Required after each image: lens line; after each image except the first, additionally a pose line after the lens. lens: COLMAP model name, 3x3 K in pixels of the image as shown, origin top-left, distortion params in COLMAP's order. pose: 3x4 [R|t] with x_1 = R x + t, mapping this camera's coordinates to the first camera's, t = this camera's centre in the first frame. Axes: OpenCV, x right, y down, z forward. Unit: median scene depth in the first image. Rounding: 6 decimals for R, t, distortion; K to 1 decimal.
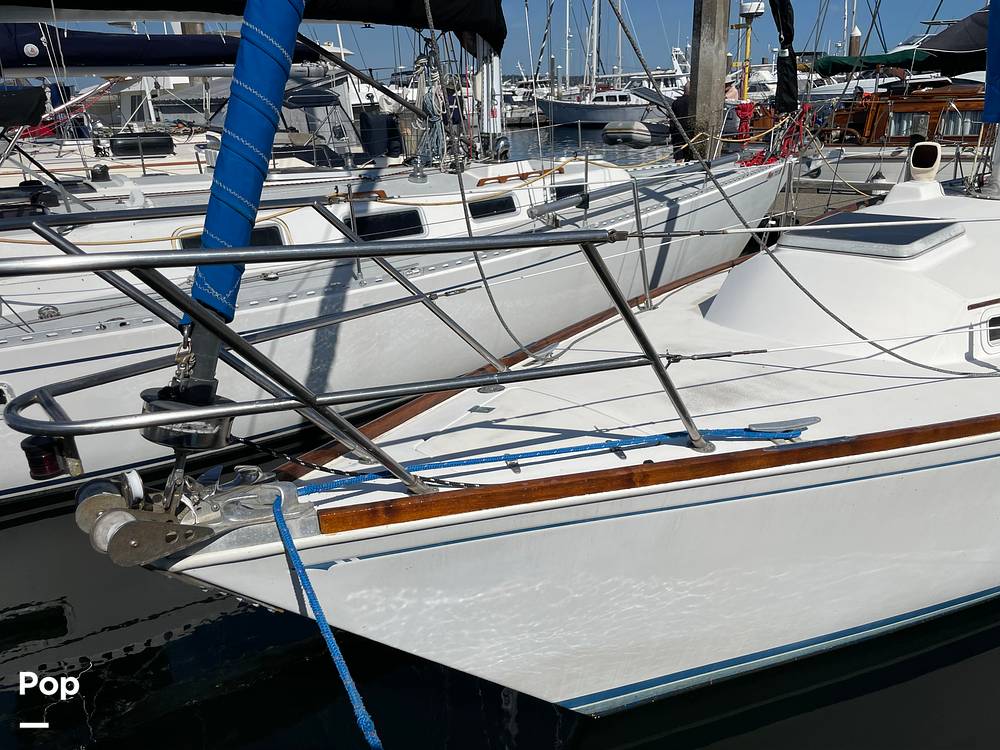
lens RADIAL K [[778.0, 0, 500.0], [0, 778.0, 375.0], [0, 0, 1]] dist [0.078922, -0.088318]
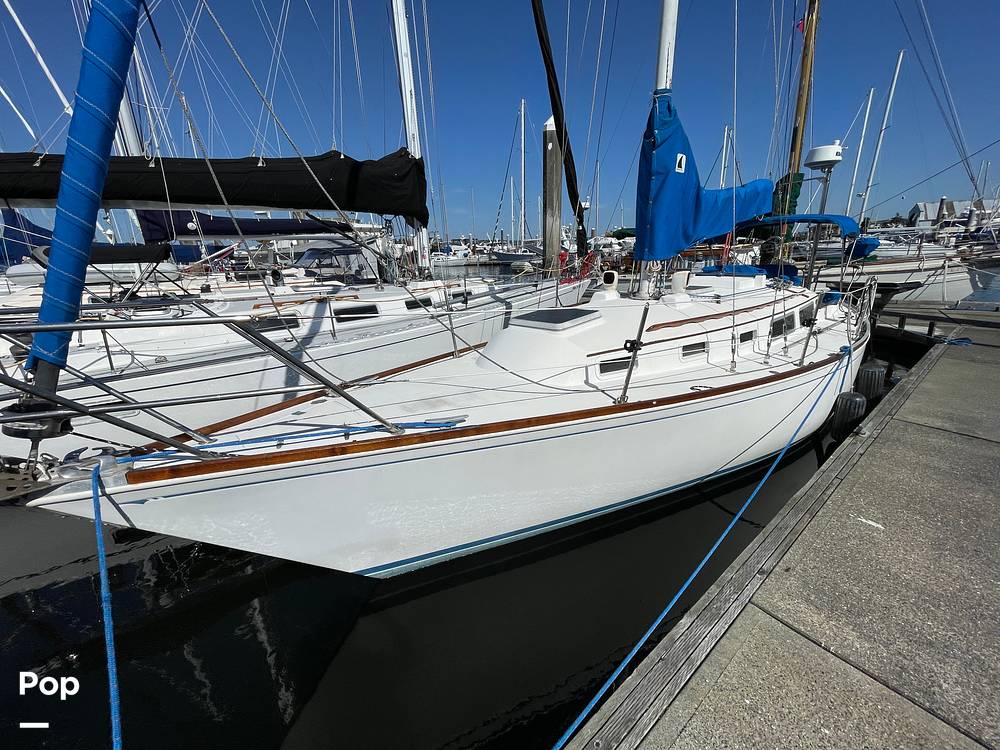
lens RADIAL K [[391.5, 0, 500.0], [0, 391.5, 375.0], [0, 0, 1]] dist [0.001363, 0.000099]
pose [[0.999998, -0.000781, 0.001673, 0.191641], [0.000839, 0.999379, -0.035240, -0.003561], [-0.001644, 0.035241, 0.999377, 0.034391]]
